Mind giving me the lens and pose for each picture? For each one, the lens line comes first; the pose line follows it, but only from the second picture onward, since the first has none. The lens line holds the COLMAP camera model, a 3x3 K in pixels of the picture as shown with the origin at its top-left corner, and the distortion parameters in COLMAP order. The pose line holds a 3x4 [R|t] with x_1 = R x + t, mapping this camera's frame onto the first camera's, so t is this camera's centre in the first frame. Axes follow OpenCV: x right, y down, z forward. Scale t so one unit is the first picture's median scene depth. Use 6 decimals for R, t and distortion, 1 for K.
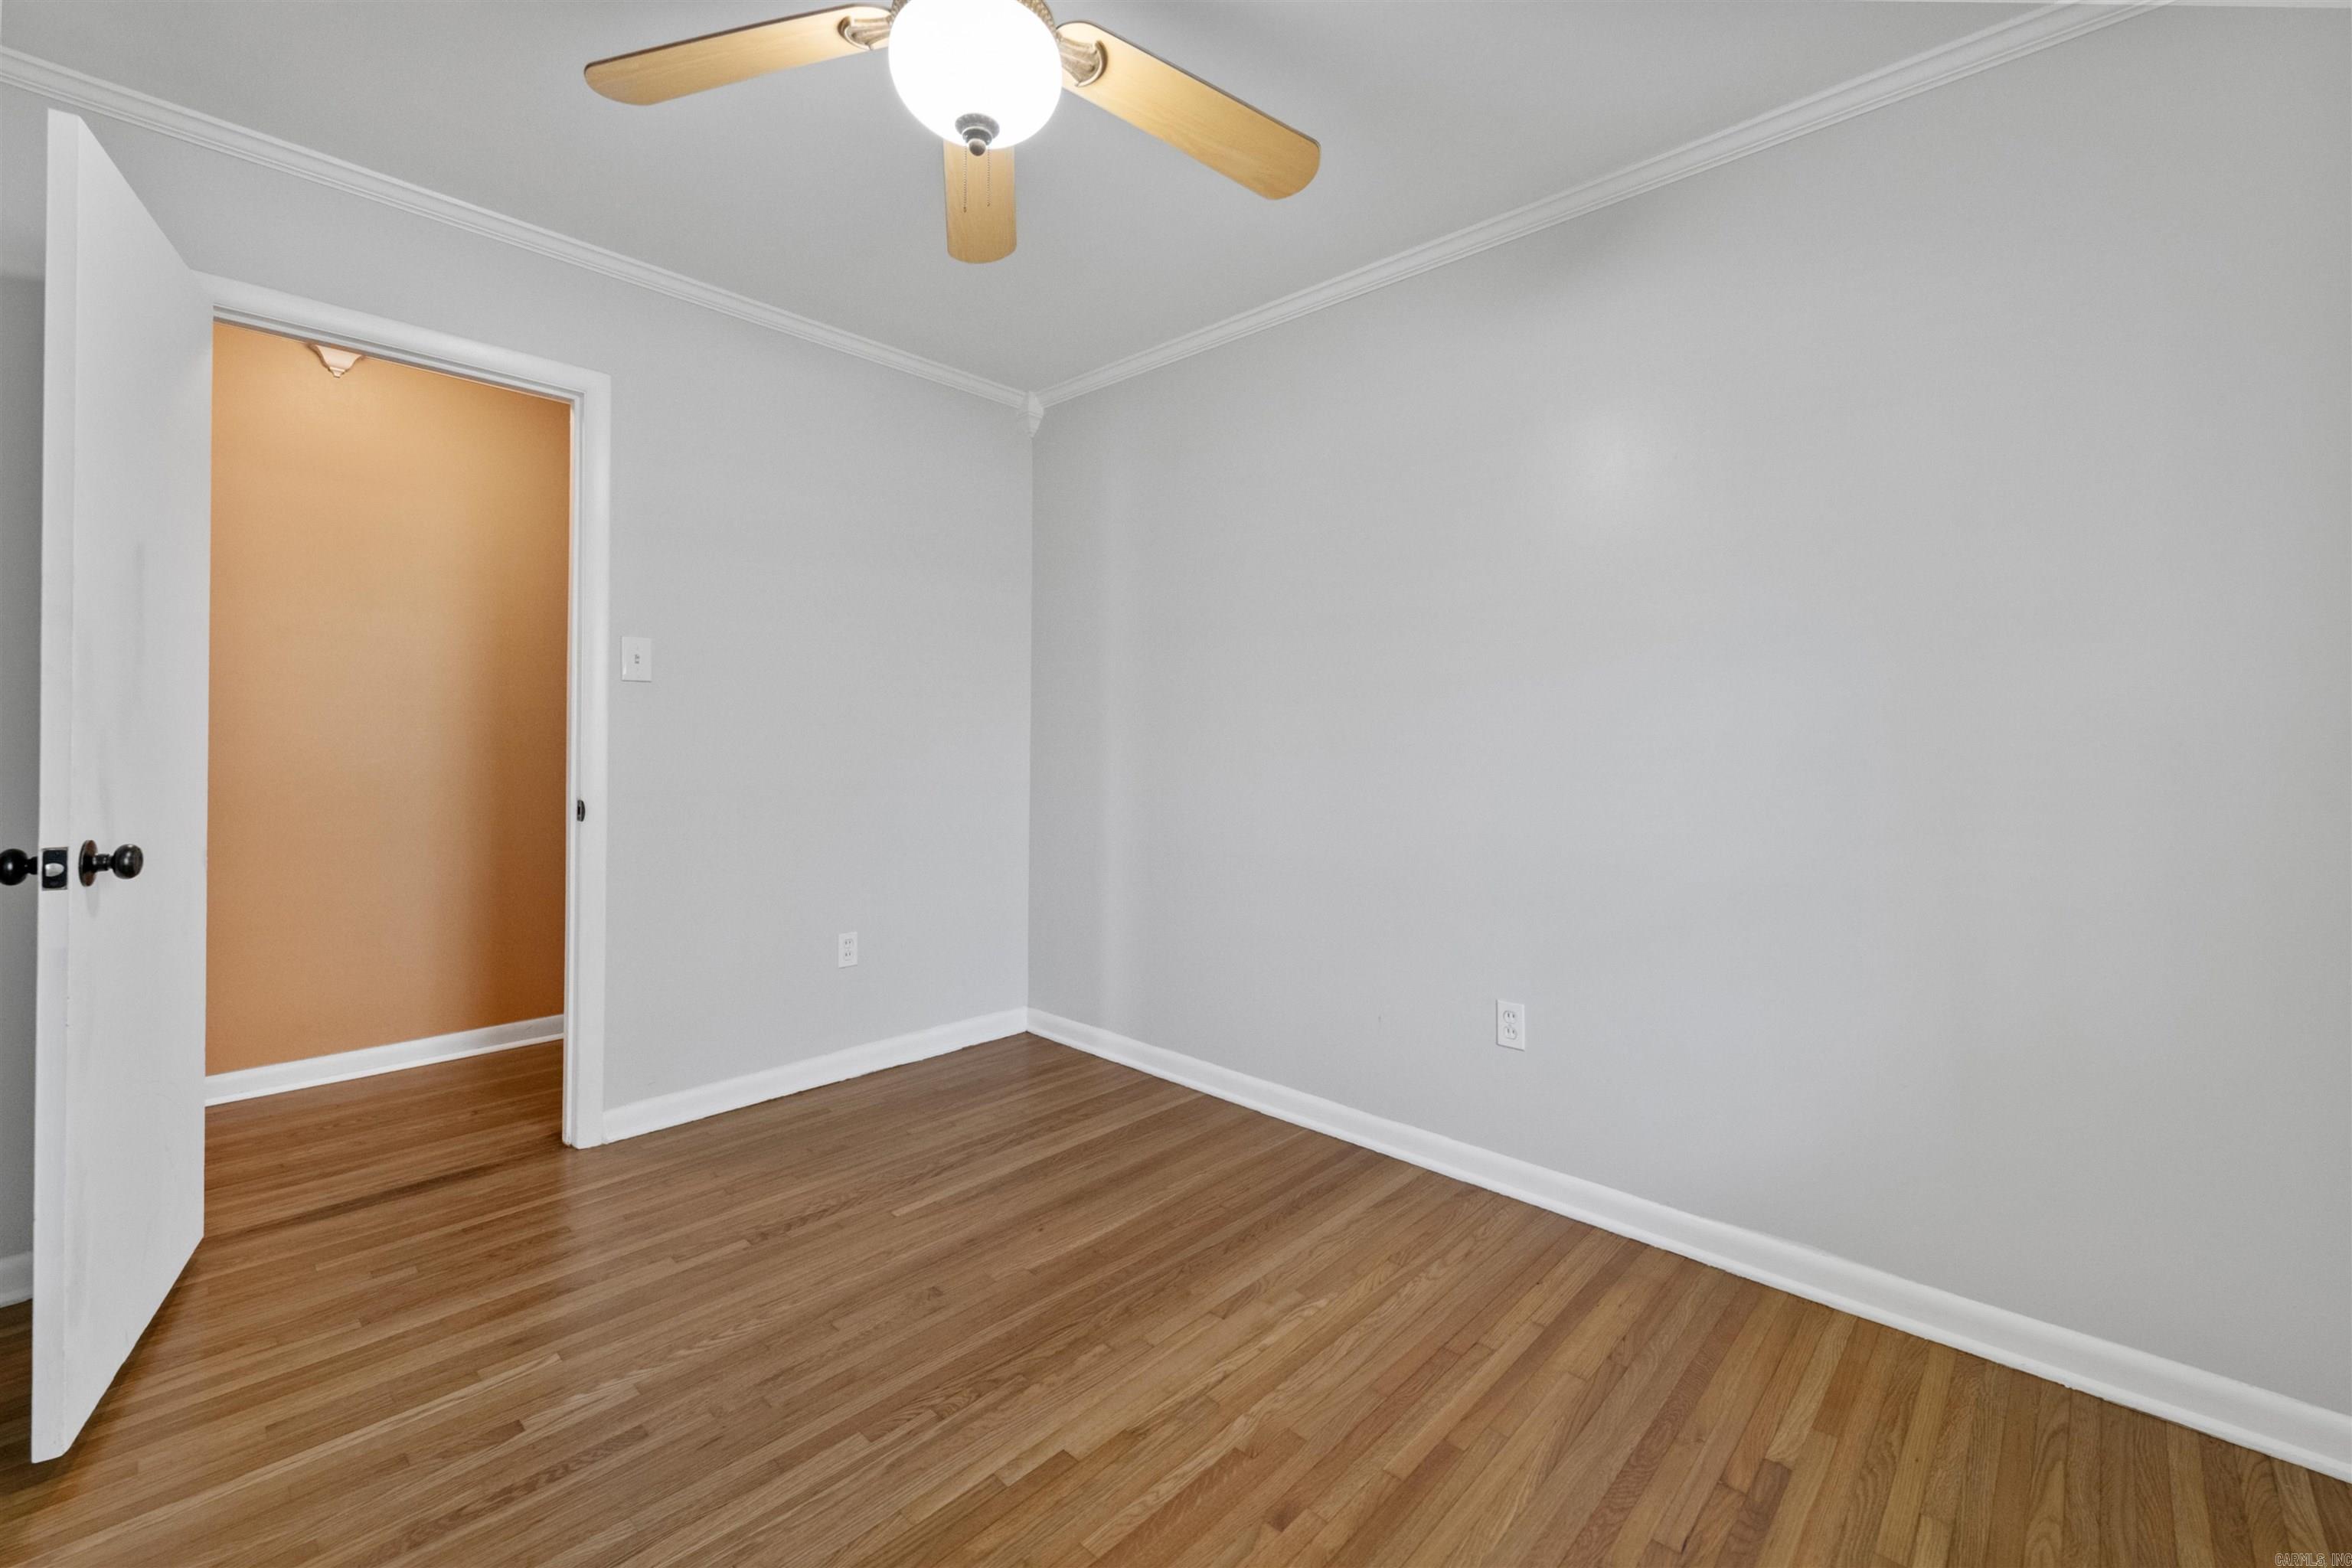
lens RADIAL K [[969.3, 0, 1176.5], [0, 969.3, 743.4], [0, 0, 1]] dist [0.009153, -0.003530]
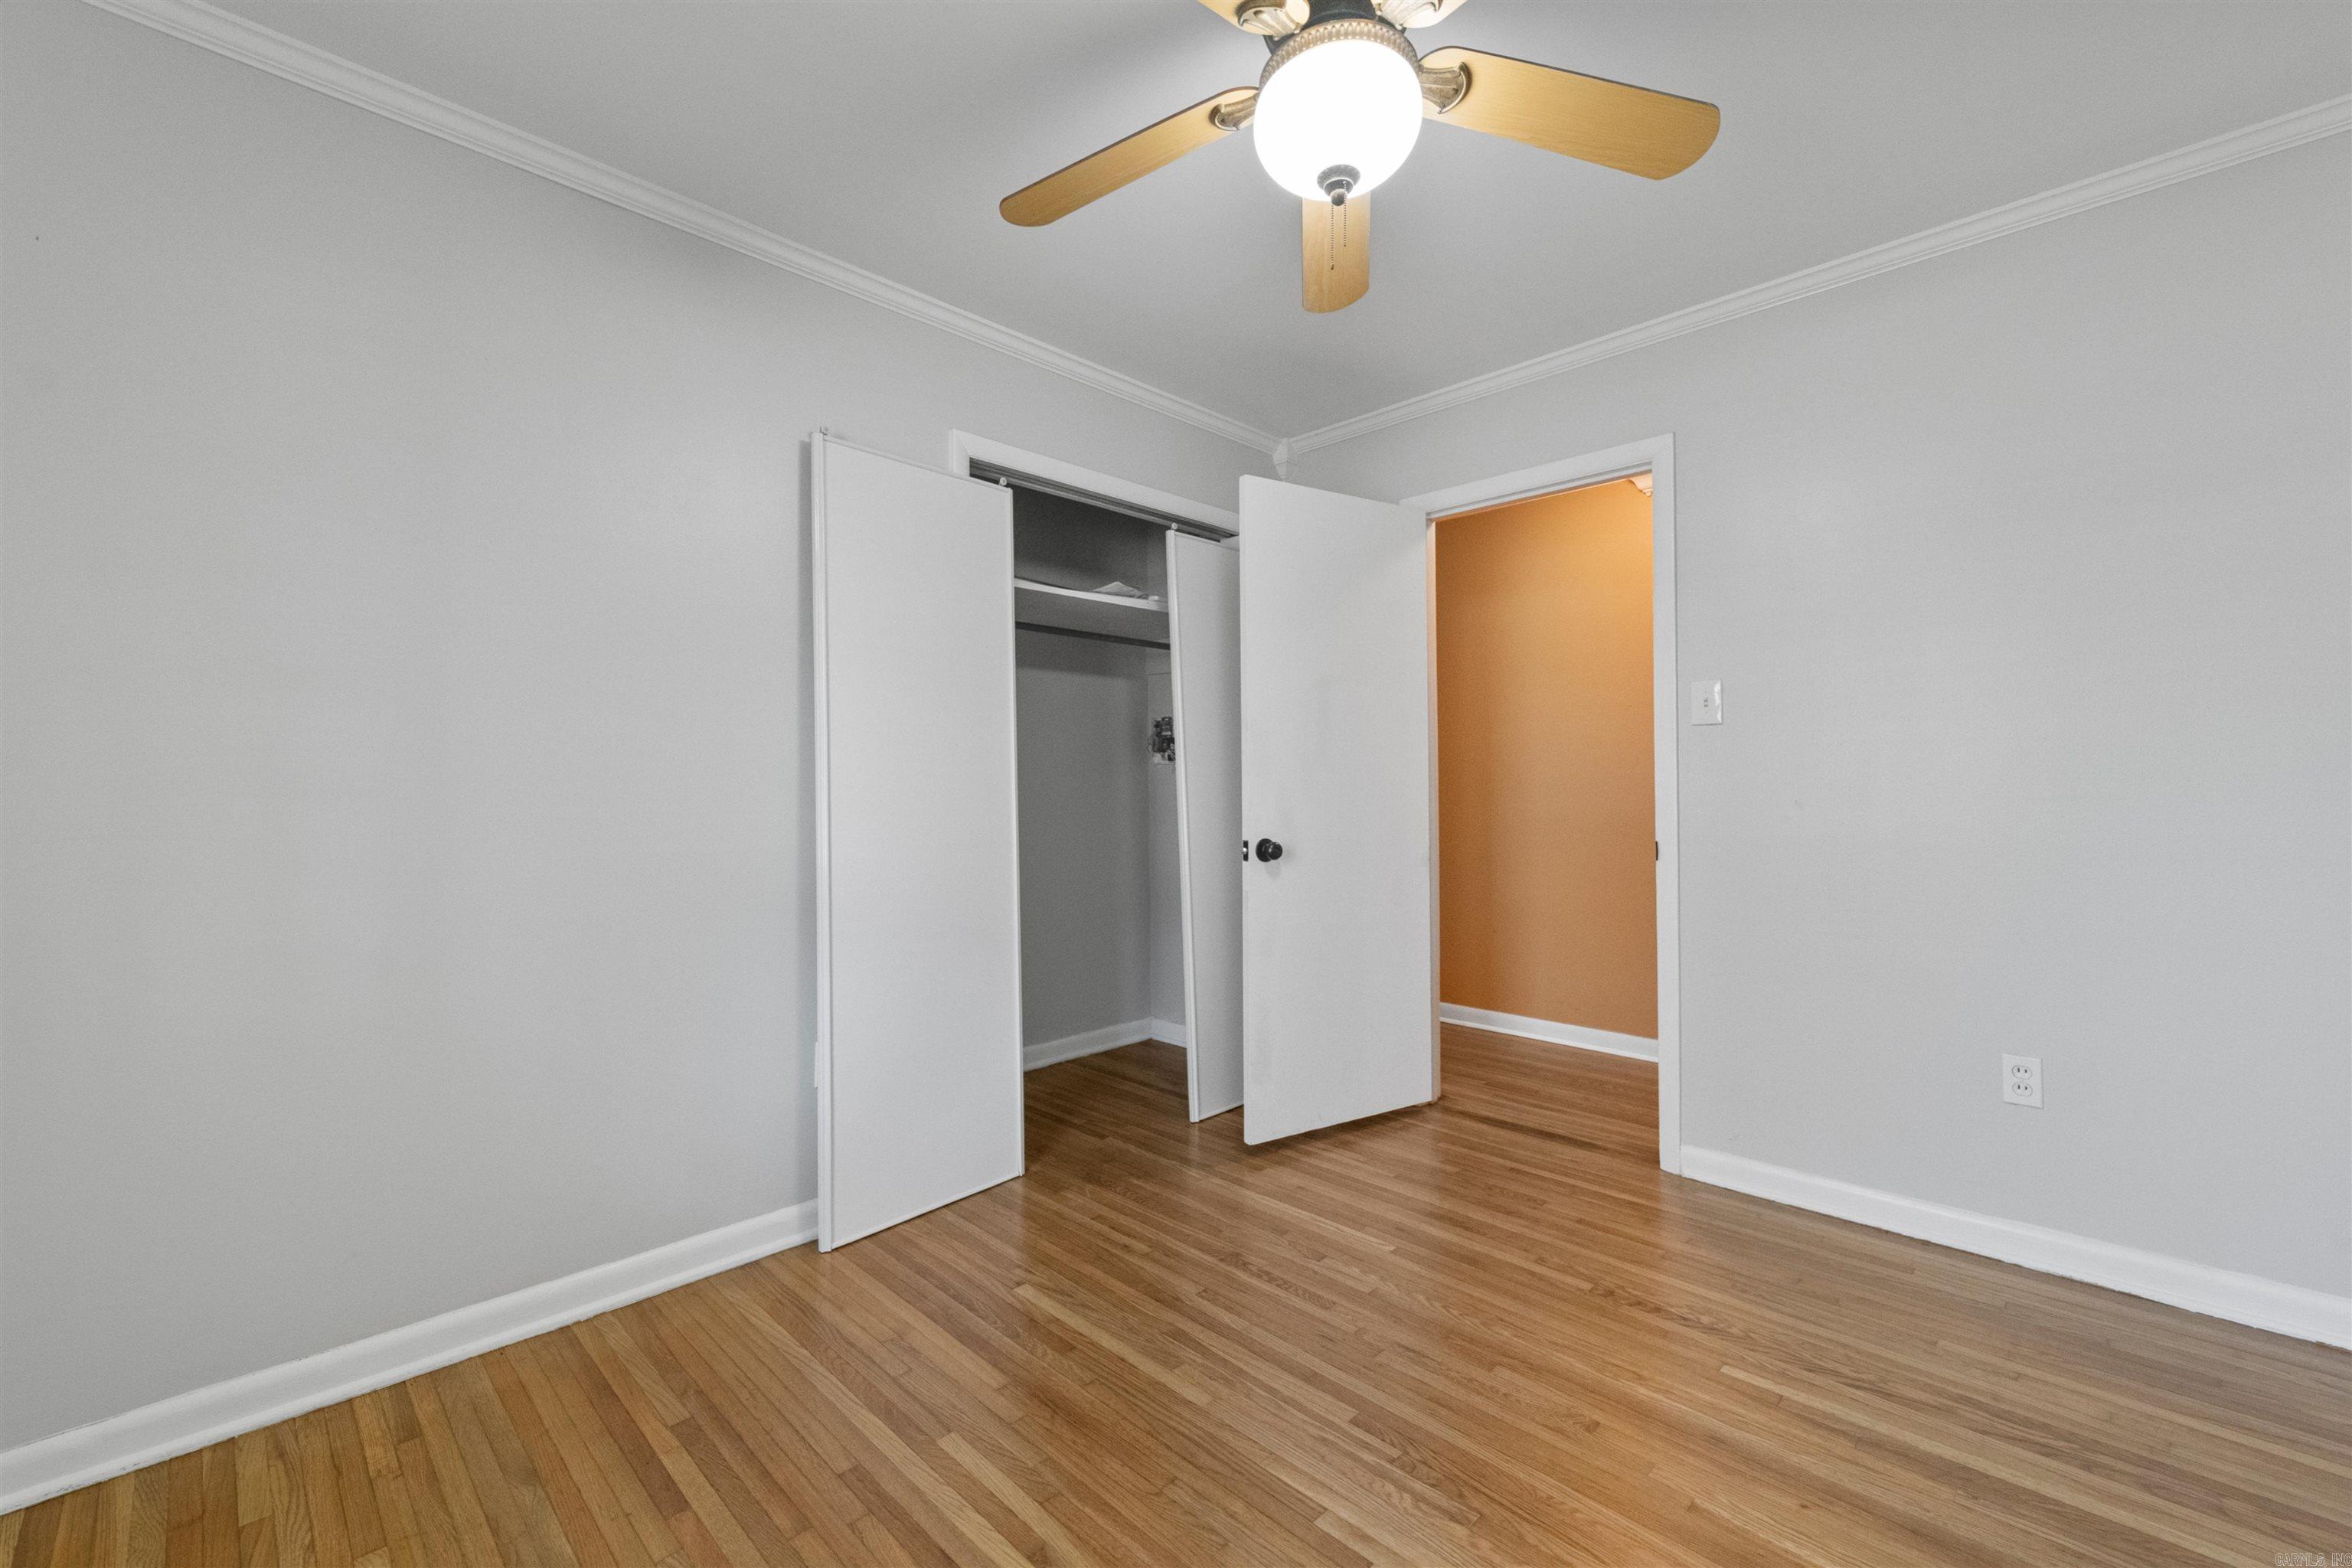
lens RADIAL K [[969.3, 0, 1164.4], [0, 969.3, 788.1], [0, 0, 1]] dist [0.009153, -0.003530]
pose [[-0.041251, -0.007840, -0.999118, 0.577736], [0.001496, 0.999968, -0.007909, 0.009551], [0.999148, -0.001821, -0.041238, 0.610447]]
